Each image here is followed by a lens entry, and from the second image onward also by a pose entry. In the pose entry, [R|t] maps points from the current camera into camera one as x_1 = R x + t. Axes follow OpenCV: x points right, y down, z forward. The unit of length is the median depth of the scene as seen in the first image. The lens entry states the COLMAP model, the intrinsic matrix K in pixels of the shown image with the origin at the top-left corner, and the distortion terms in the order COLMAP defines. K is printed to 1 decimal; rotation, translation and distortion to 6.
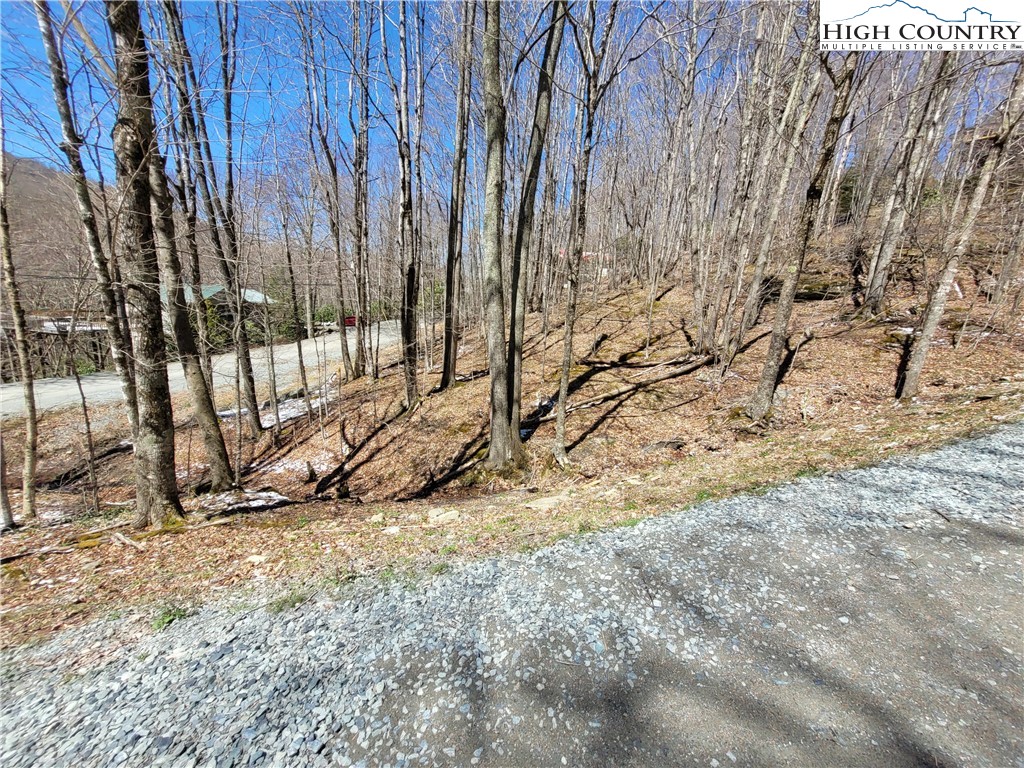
lens RADIAL K [[408.1, 0, 514.2], [0, 408.1, 392.7], [0, 0, 1]] dist [0.000944, 0.000141]
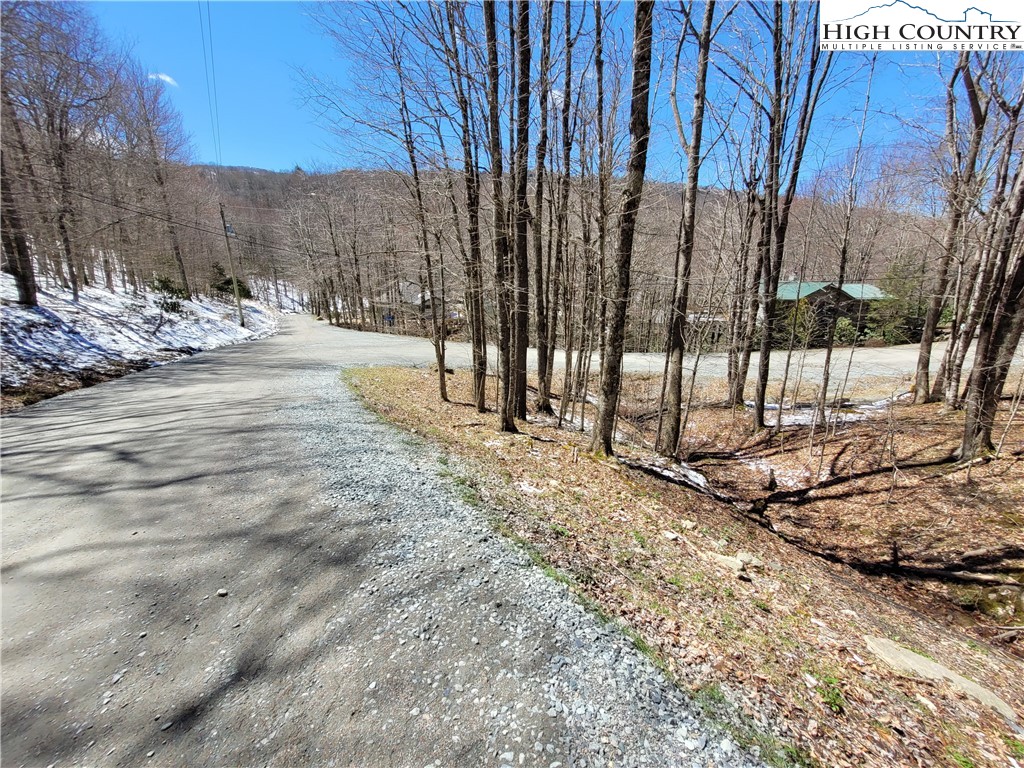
lens RADIAL K [[408.1, 0, 512.2], [0, 408.1, 382.4], [0, 0, 1]] dist [0.000944, 0.000141]
pose [[0.211220, 0.186203, -0.959539, 0.245306], [-0.192335, 0.970412, 0.145974, -0.050396], [0.958328, 0.153720, 0.240784, 0.143269]]
